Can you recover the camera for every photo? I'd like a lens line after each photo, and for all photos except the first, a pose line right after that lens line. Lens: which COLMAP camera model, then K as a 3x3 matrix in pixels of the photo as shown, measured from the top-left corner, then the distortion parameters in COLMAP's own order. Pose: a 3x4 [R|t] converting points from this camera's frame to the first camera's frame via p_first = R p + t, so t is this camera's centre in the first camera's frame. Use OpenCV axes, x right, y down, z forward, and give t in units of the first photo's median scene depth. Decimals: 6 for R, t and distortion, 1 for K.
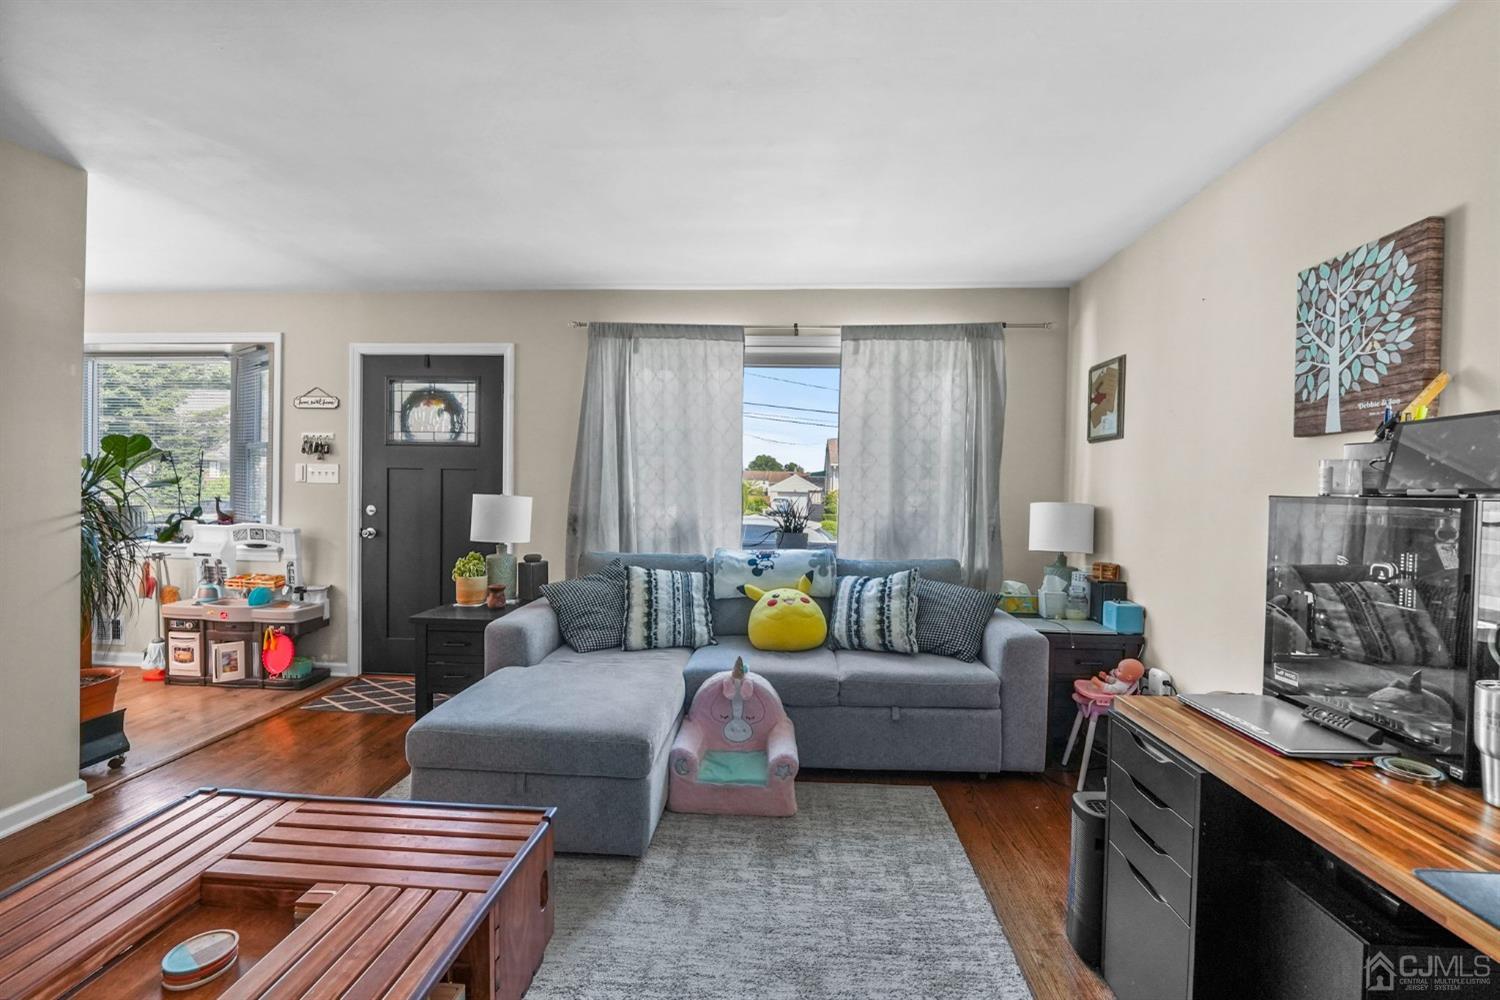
lens RADIAL K [[618.0, 0, 753.5], [0, 618.0, 504.8], [0, 0, 1]] dist [-0.005296, -0.003534]
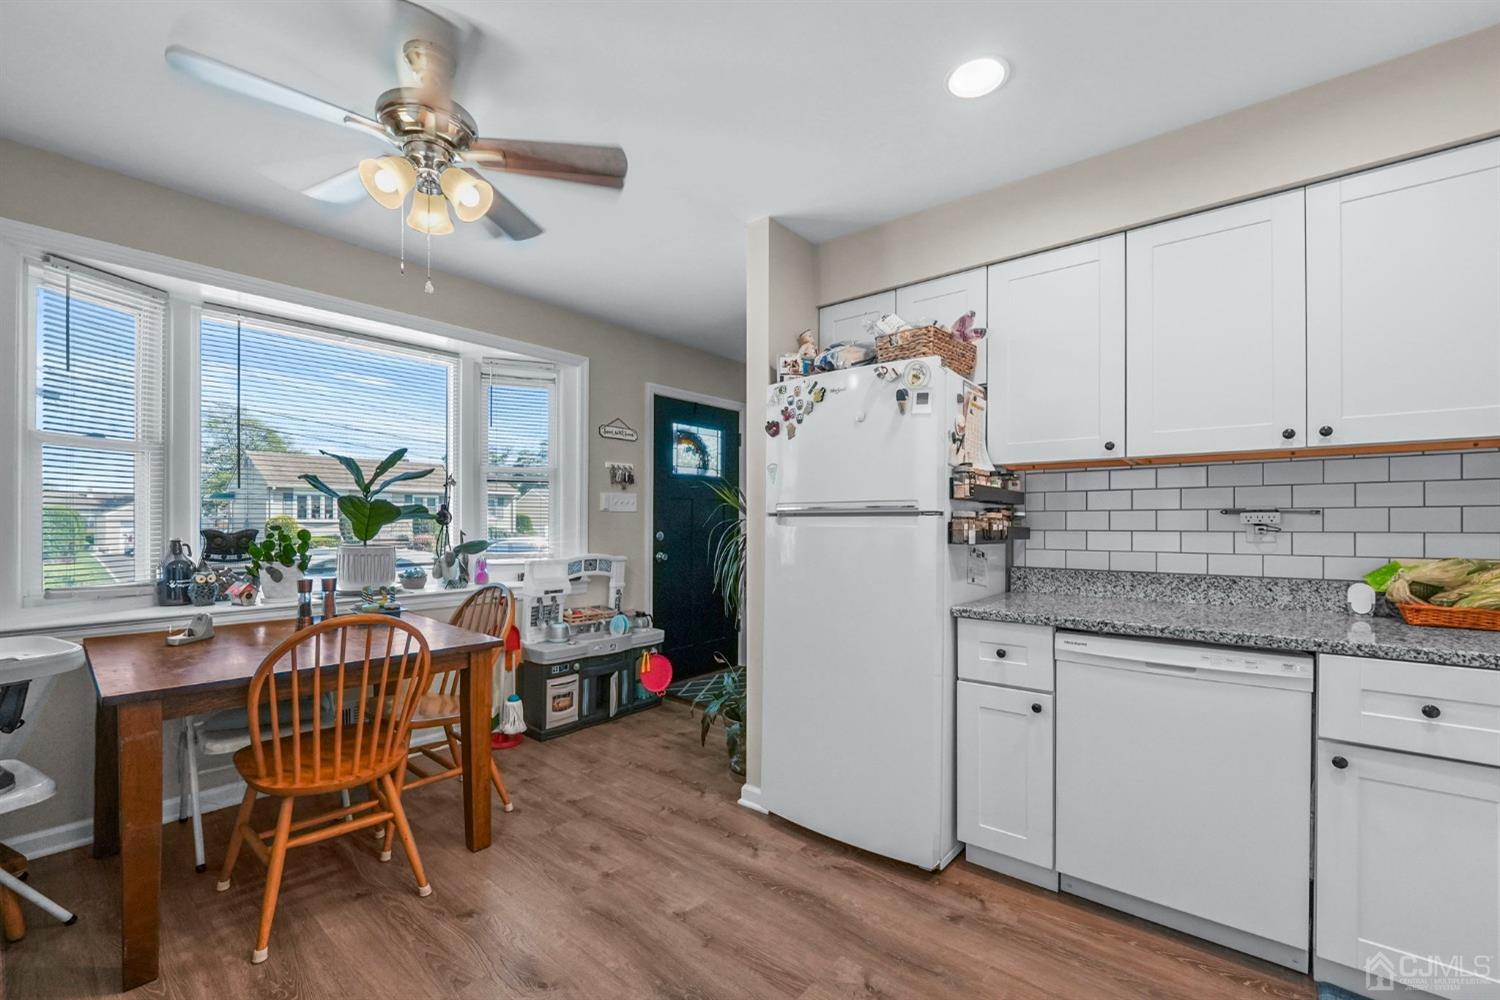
lens RADIAL K [[618.0, 0, 770.7], [0, 618.0, 524.2], [0, 0, 1]] dist [-0.005296, -0.003534]
pose [[0.581576, -0.024109, 0.813135, -1.525956], [0.030140, 0.999513, 0.008079, -0.016898], [-0.812934, 0.019809, 0.582019, 0.216850]]
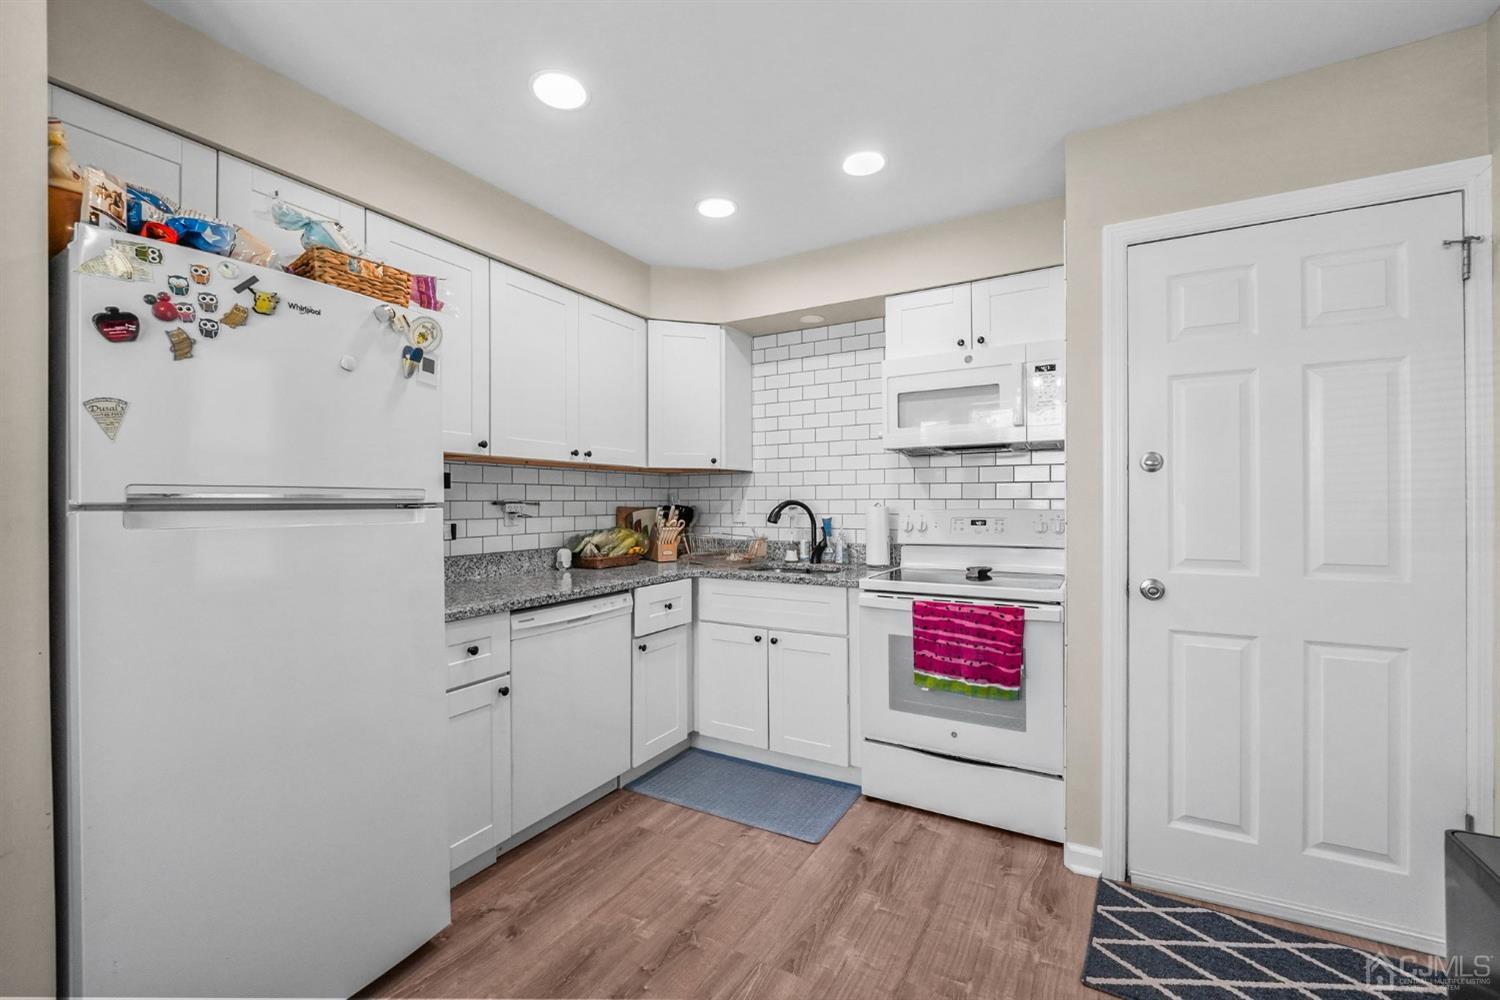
lens RADIAL K [[618.0, 0, 751.4], [0, 618.0, 501.3], [0, 0, 1]] dist [-0.005296, -0.003534]
pose [[-0.894470, -0.017347, 0.446792, -1.406105], [-0.005820, 0.999614, 0.027158, -0.035463], [-0.447090, 0.021692, -0.894226, 0.749576]]
